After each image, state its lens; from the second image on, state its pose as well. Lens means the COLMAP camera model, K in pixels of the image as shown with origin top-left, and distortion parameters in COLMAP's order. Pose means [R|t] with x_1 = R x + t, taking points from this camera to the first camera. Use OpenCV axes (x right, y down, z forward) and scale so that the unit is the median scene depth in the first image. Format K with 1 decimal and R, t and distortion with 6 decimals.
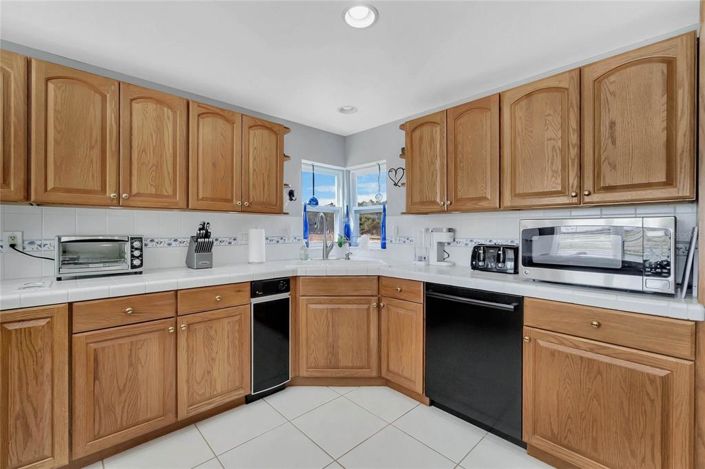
lens RADIAL K [[312.0, 0, 352.0], [0, 312.0, 231.2], [0, 0, 1]] dist [-0.000053, 0.000037]
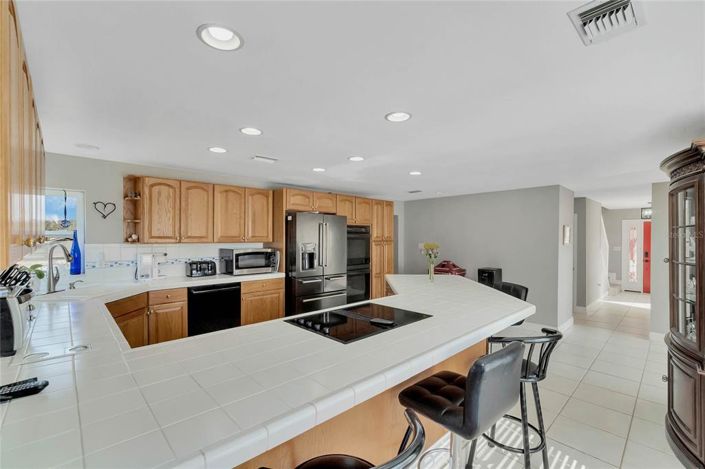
lens RADIAL K [[307.9, 0, 352.5], [0, 307.9, 234.5], [0, 0, 1]] dist [0.000149, -0.000001]
pose [[0.006319, 0.003895, 0.999972, -1.205135], [-0.001624, 0.999991, -0.003885, -0.098044], [-0.999979, -0.001599, 0.006325, 0.090901]]
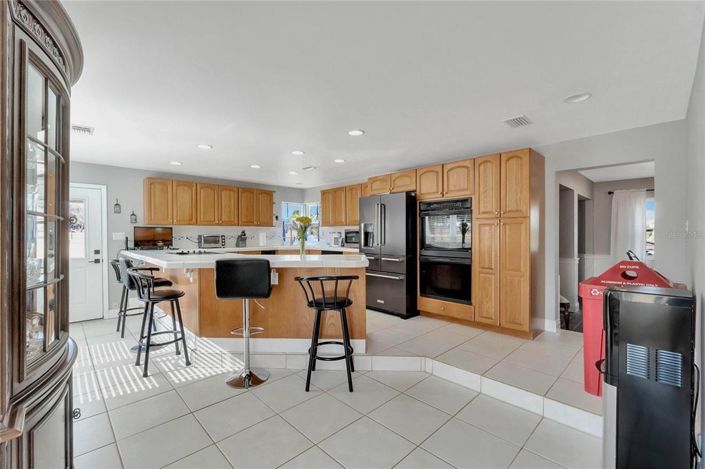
lens RADIAL K [[307.9, 0, 352.5], [0, 307.9, 234.5], [0, 0, 1]] dist [0.000149, -0.000001]
pose [[0.999941, -0.005335, 0.009490, 0.416441], [0.005352, 0.999984, -0.001837, 0.017712], [-0.009480, 0.001888, 0.999953, -1.554669]]
